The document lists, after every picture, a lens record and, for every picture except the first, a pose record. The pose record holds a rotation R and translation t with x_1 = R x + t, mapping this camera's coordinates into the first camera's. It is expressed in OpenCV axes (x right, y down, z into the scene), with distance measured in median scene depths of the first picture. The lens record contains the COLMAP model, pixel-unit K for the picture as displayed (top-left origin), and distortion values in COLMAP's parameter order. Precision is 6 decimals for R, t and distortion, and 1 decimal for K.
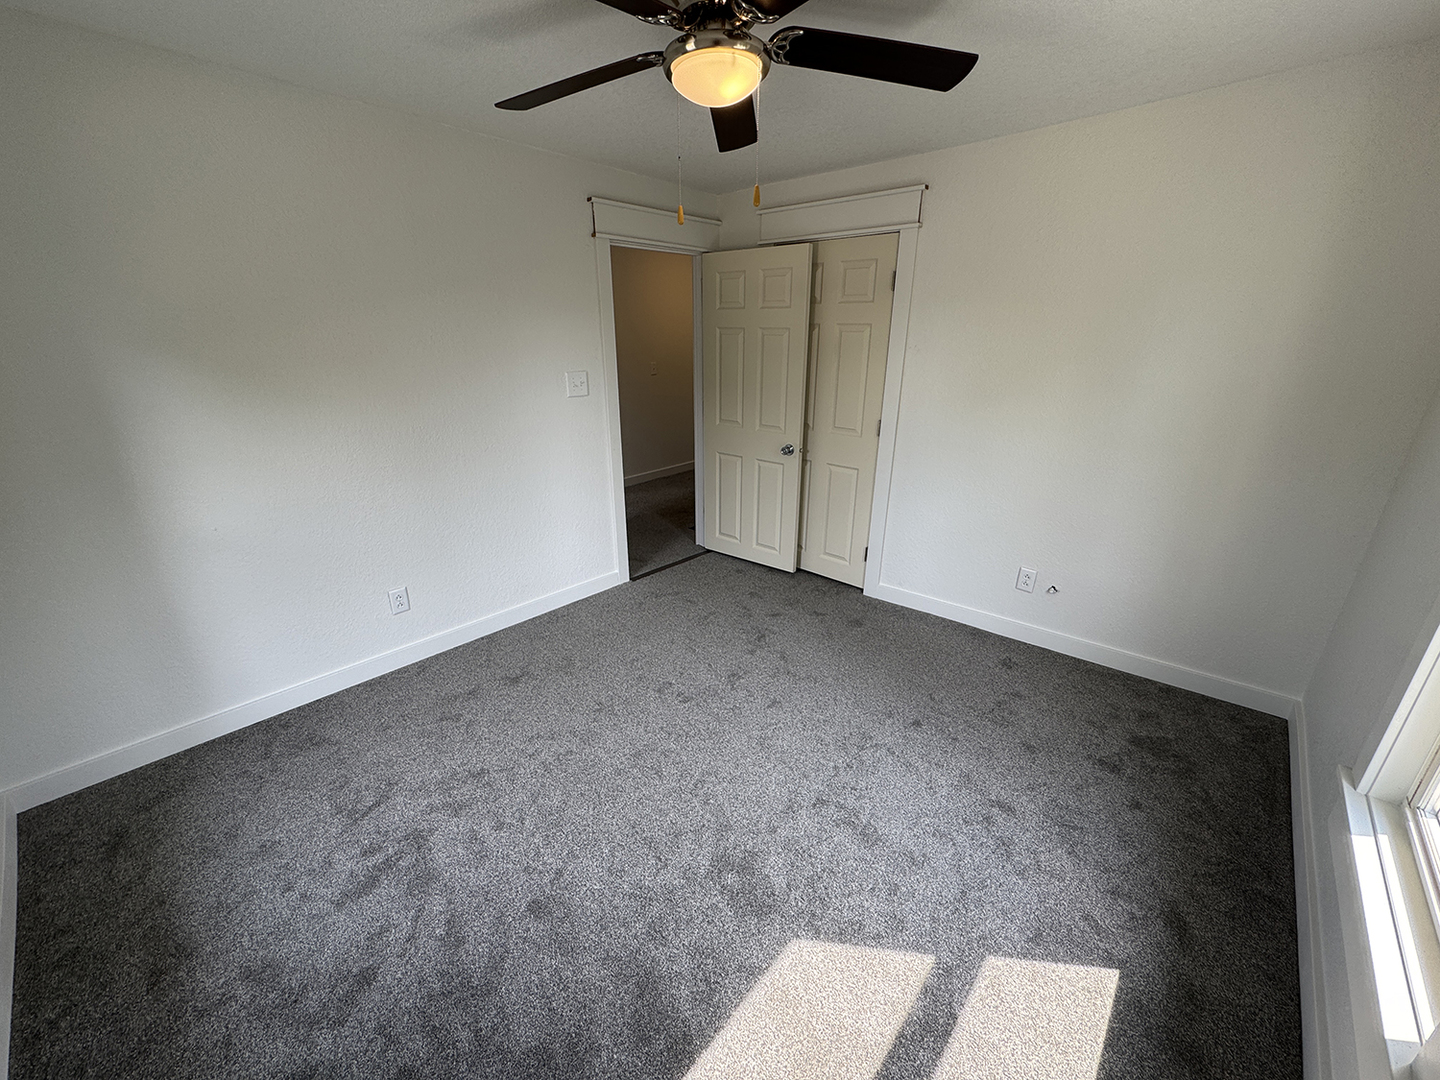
lens RADIAL K [[574.3, 0, 723.0], [0, 574.3, 546.9], [0, 0, 1]] dist [-0.005308, 0.001326]
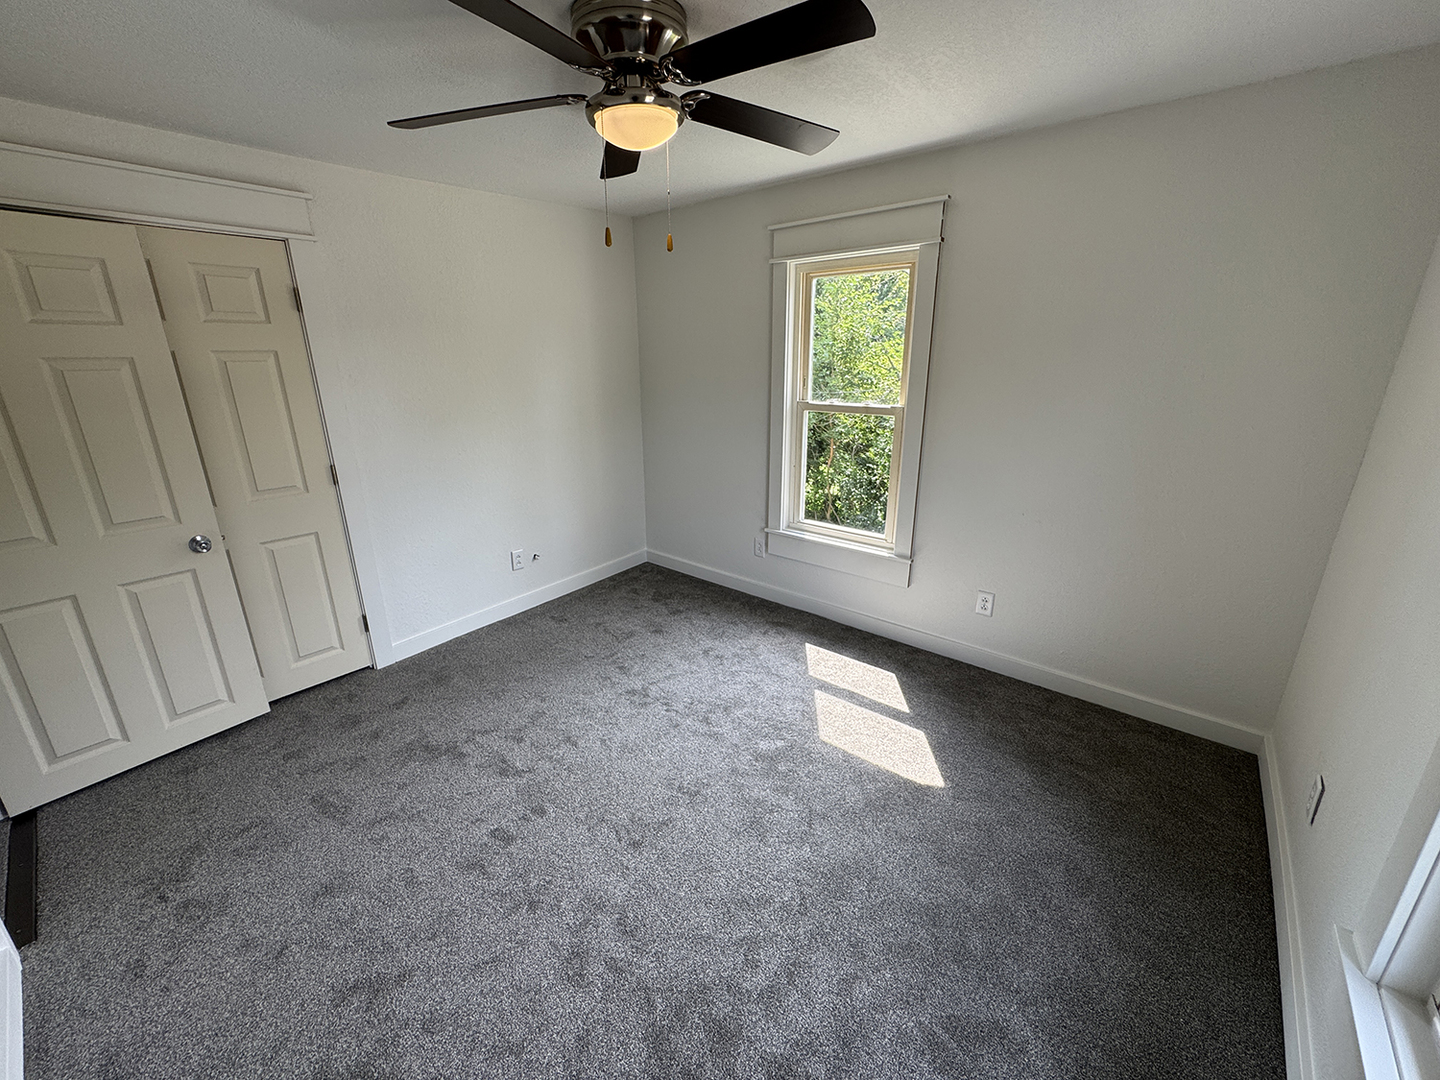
lens RADIAL K [[574.3, 0, 715.1], [0, 574.3, 547.5], [0, 0, 1]] dist [-0.005308, 0.001326]
pose [[-0.026610, -0.321867, 0.946411, -0.702115], [0.363948, 0.878650, 0.309055, -0.212951], [-0.931039, 0.352669, 0.093762, 0.559920]]
